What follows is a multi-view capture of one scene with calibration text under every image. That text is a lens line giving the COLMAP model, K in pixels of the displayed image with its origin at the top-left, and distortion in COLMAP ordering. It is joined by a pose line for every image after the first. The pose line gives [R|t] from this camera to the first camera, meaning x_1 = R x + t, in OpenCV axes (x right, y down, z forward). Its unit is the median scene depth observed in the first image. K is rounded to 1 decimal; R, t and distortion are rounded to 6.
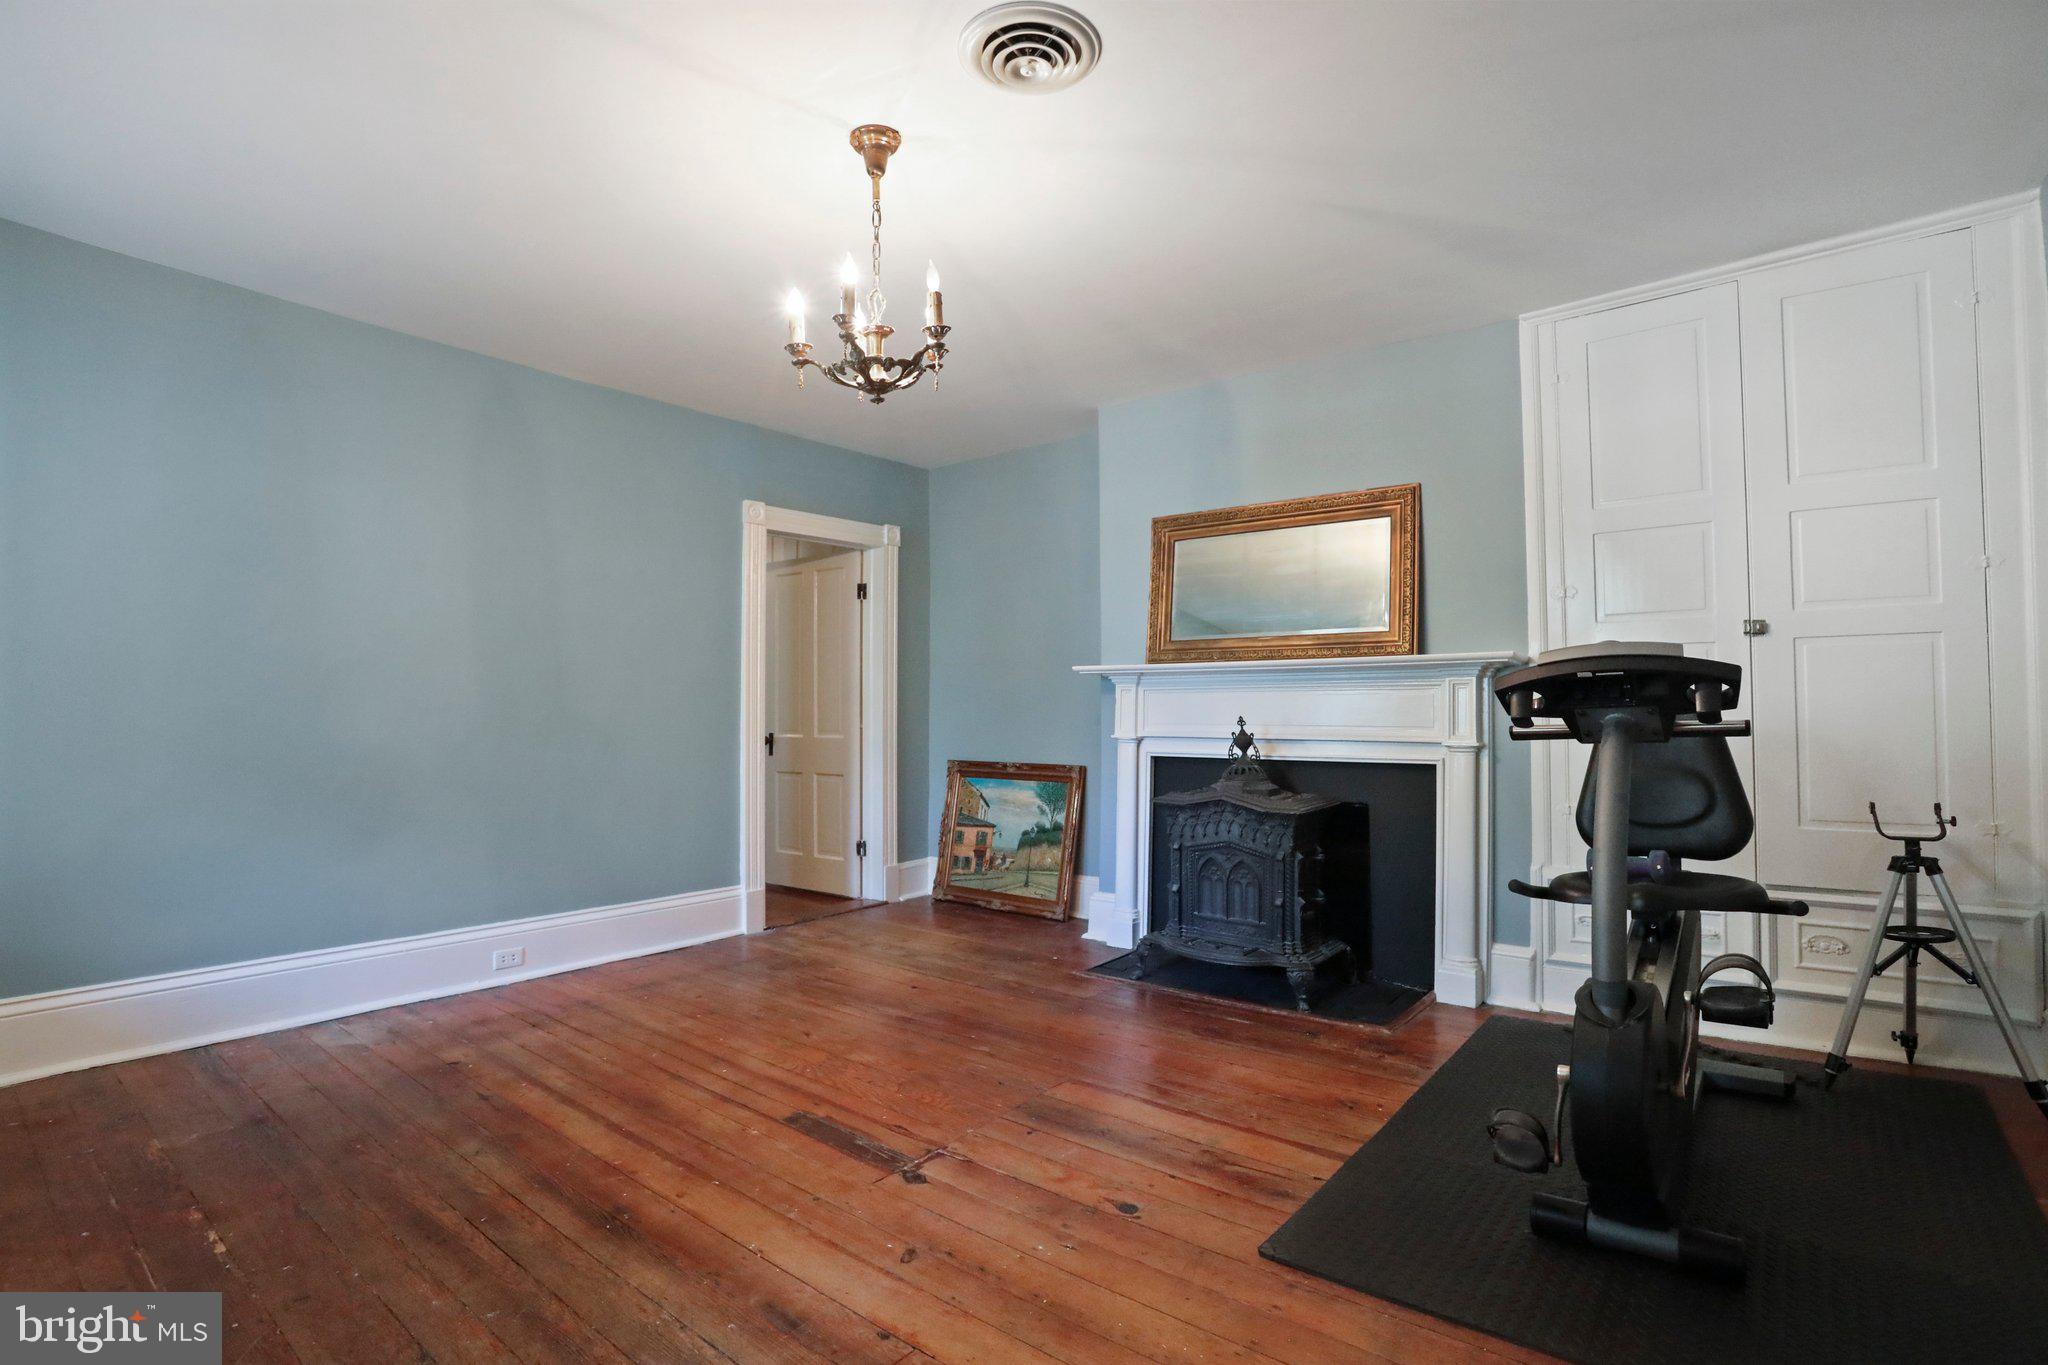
lens RADIAL K [[1015.4, 0, 1011.0], [0, 1015.4, 686.1], [0, 0, 1]] dist [-0.079000, 0.037210]
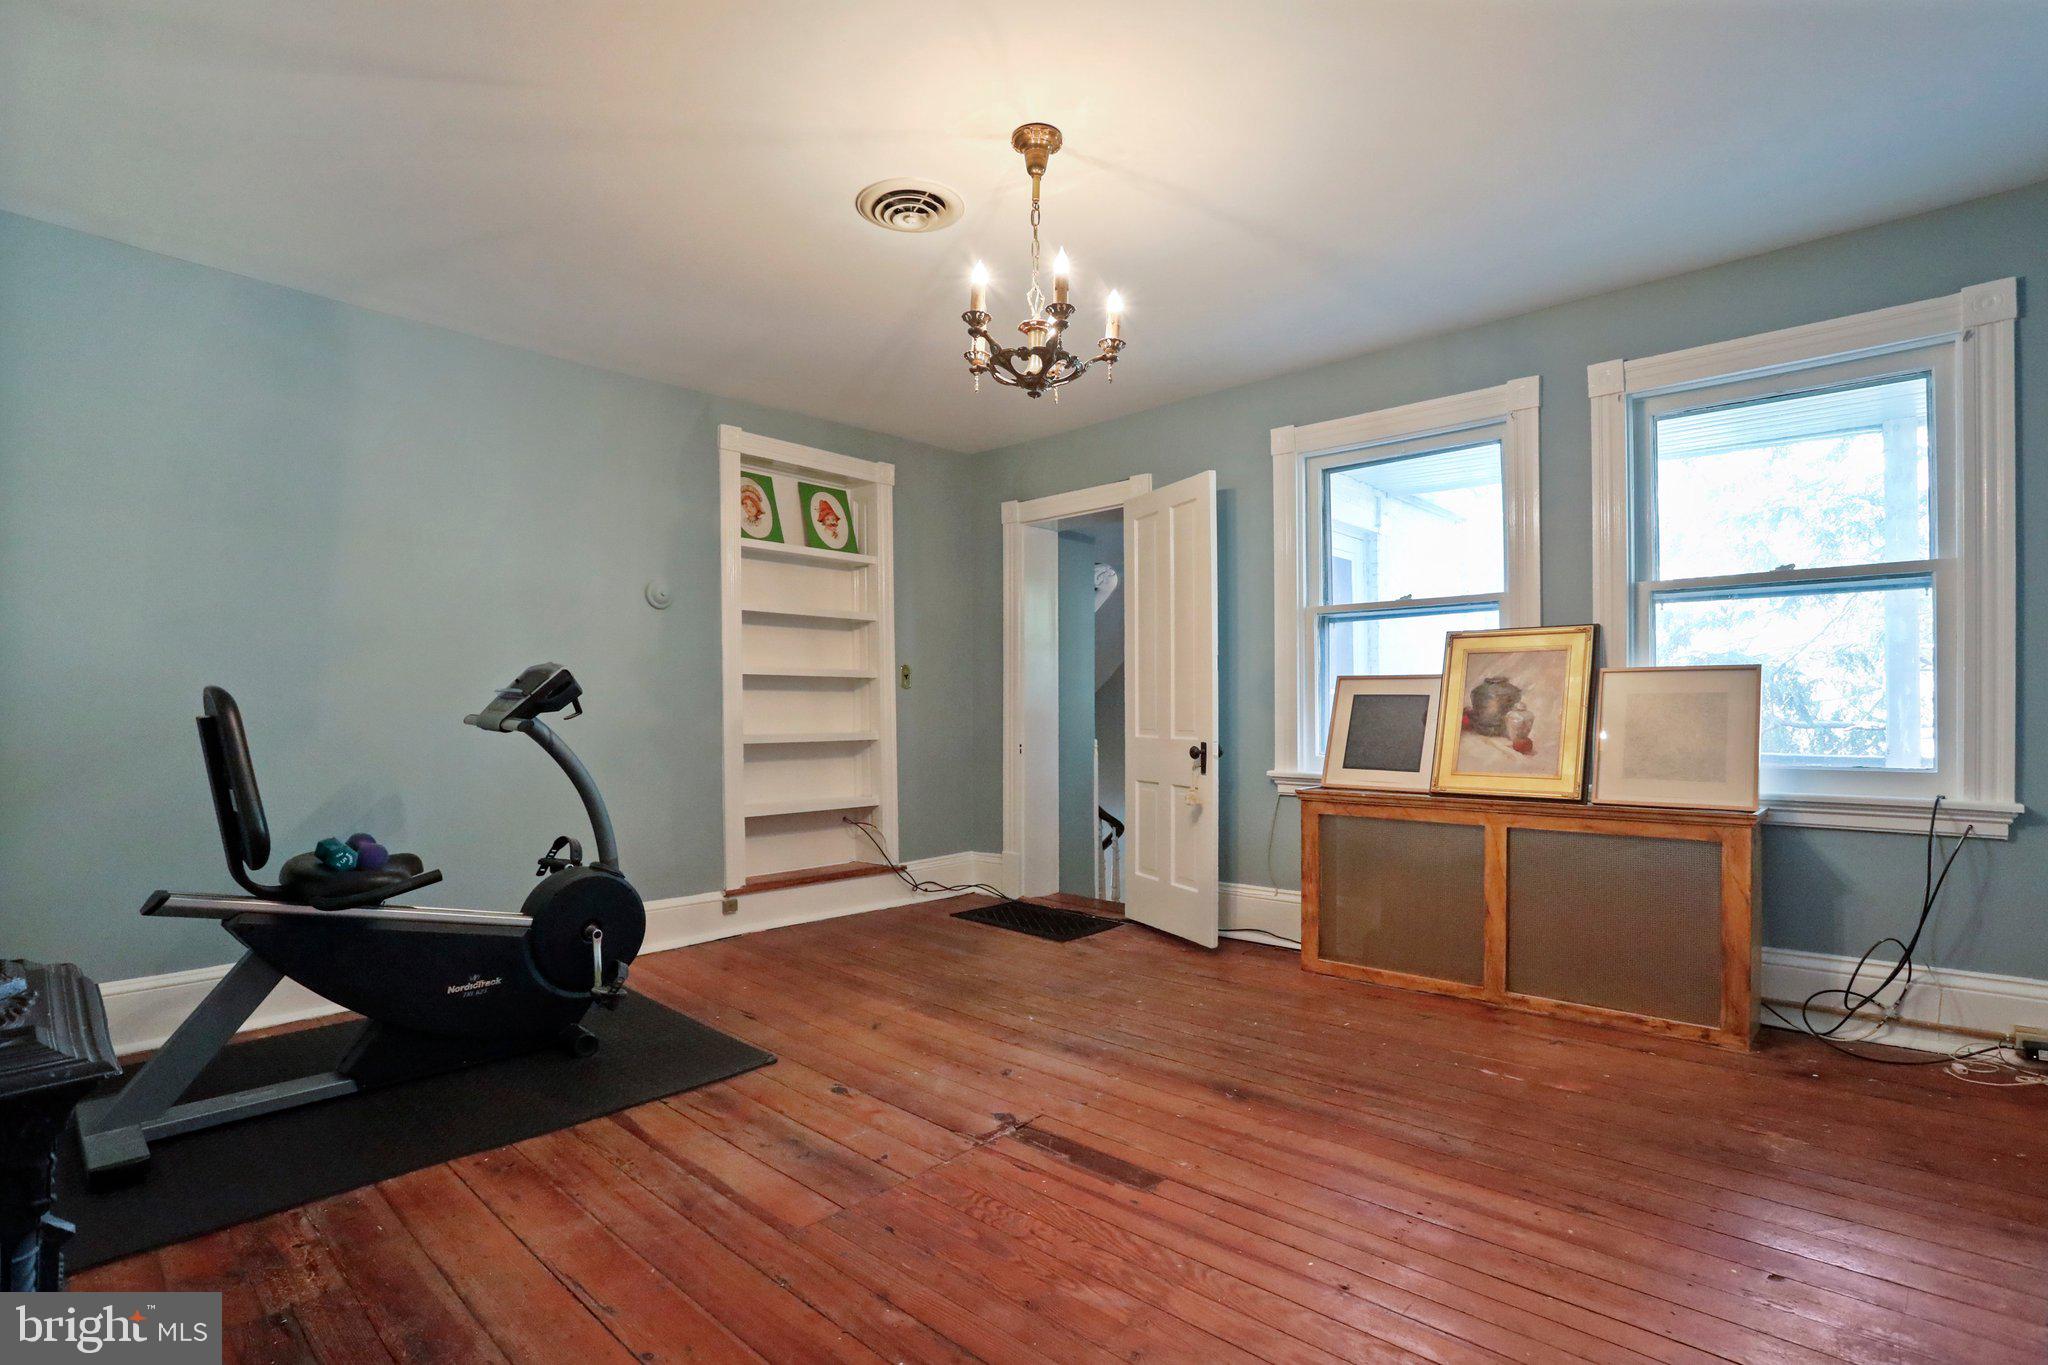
lens RADIAL K [[1015.4, 0, 1011.0], [0, 1015.4, 686.1], [0, 0, 1]] dist [-0.079000, 0.037210]
pose [[-0.997866, 0.012659, 0.064050, -0.153850], [0.010108, 0.999149, -0.039987, 0.042668], [-0.064502, -0.039255, -0.997145, 1.815507]]
